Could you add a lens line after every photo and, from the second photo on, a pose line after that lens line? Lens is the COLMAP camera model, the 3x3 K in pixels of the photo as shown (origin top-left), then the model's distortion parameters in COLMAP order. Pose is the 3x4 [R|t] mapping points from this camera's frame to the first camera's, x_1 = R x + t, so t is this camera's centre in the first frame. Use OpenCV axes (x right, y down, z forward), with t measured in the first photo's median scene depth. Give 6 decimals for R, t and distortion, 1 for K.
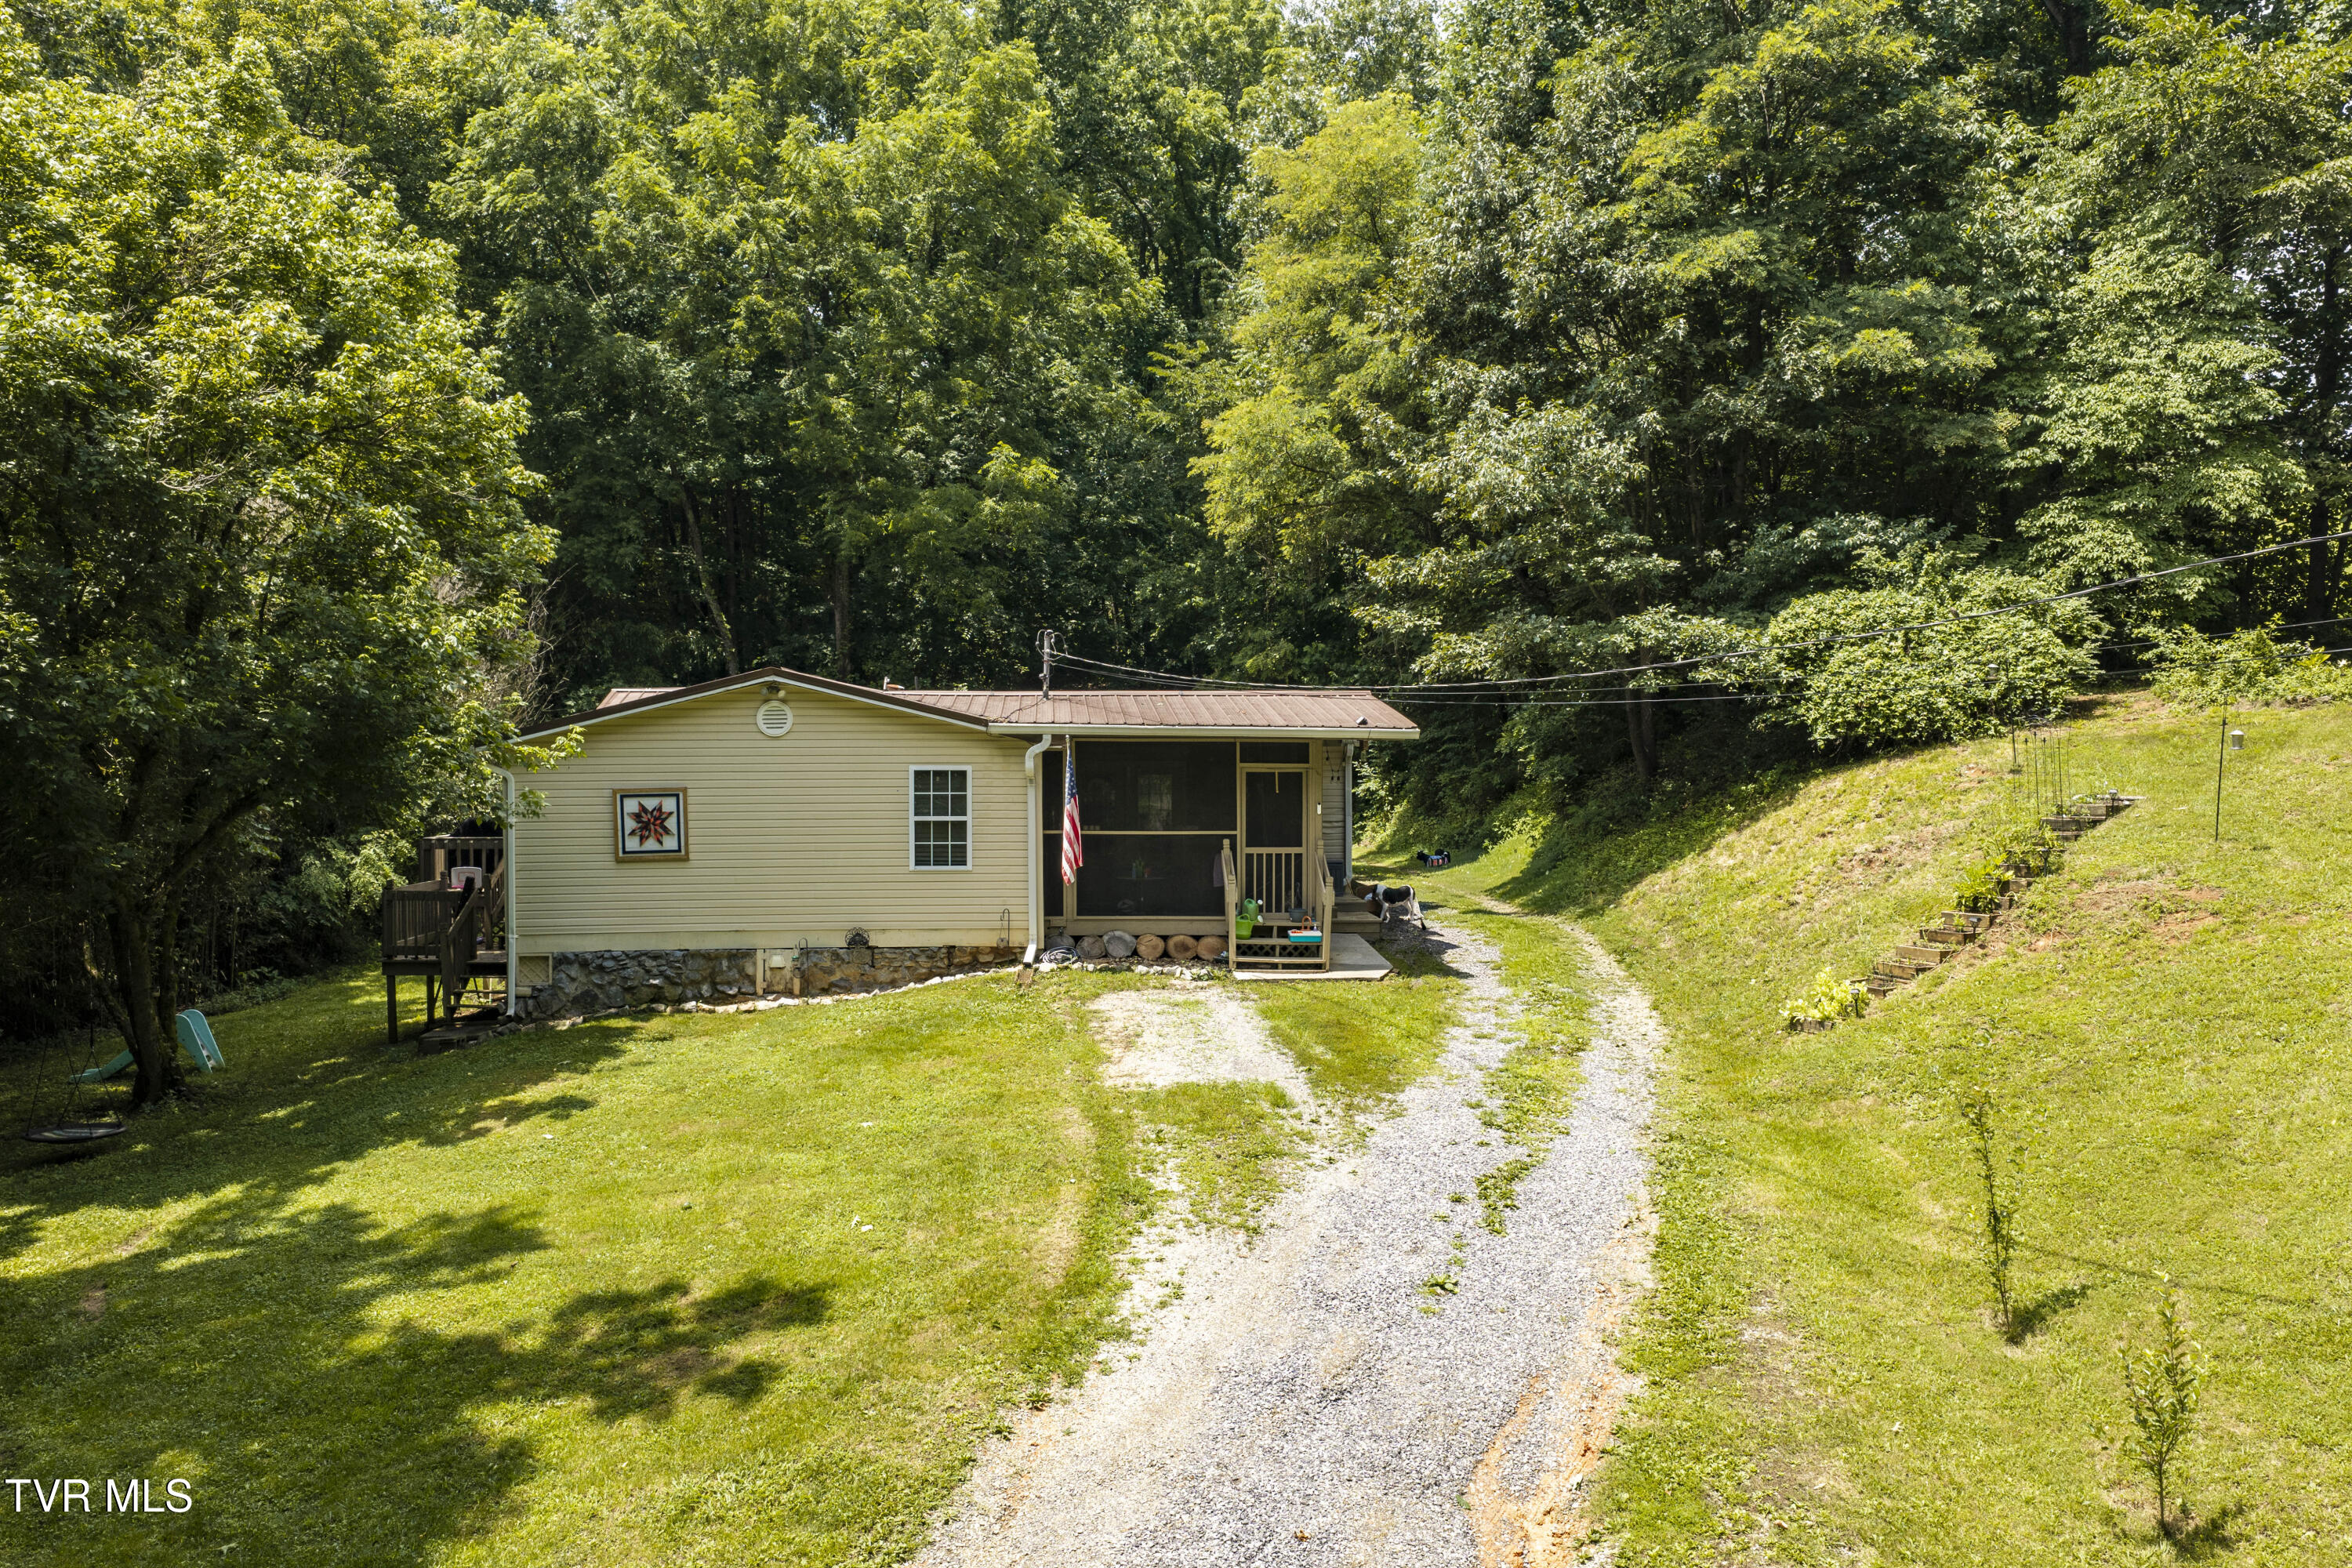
lens RADIAL K [[2013.4, 0, 1176.0], [0, 2013.4, 784.0], [0, 0, 1]] dist [0.012834, -0.005899]
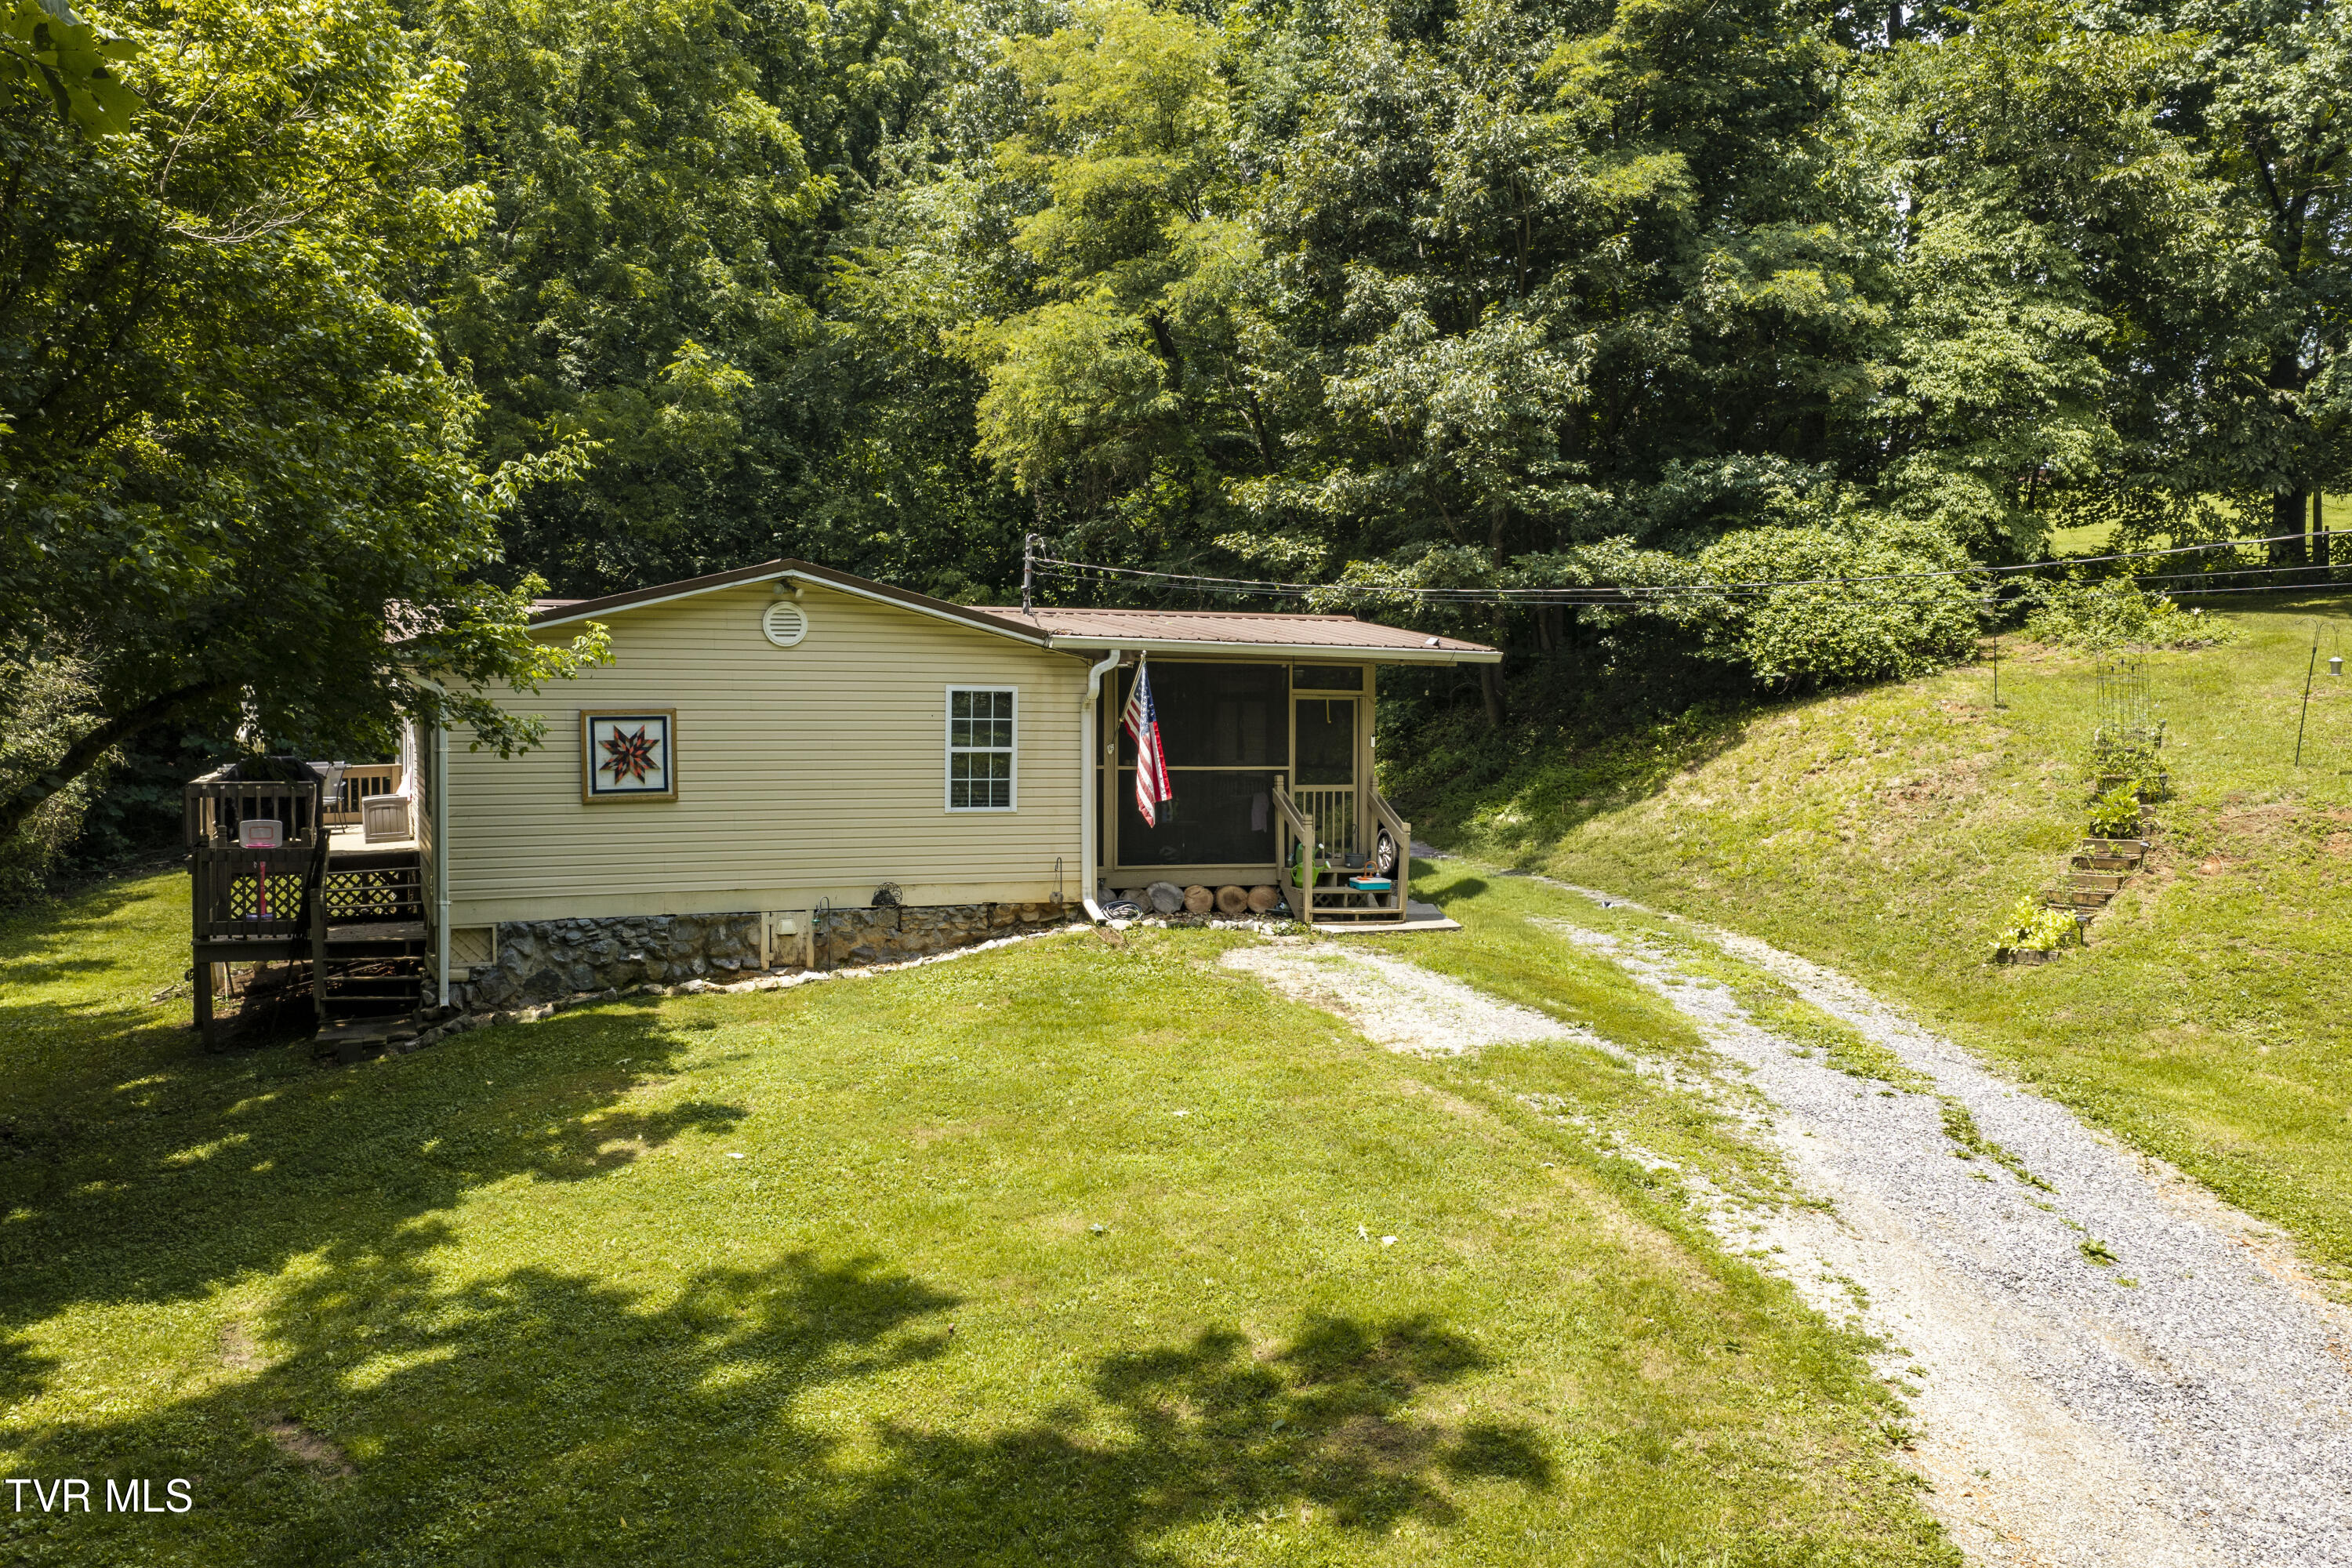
lens RADIAL K [[2013.4, 0, 1176.0], [0, 2013.4, 784.0], [0, 0, 1]] dist [0.012834, -0.005899]
pose [[0.942531, -0.003525, 0.334099, -0.318343], [0.000581, 0.999960, 0.008911, 0.023909], [-0.334117, -0.008205, 0.942496, 0.191009]]
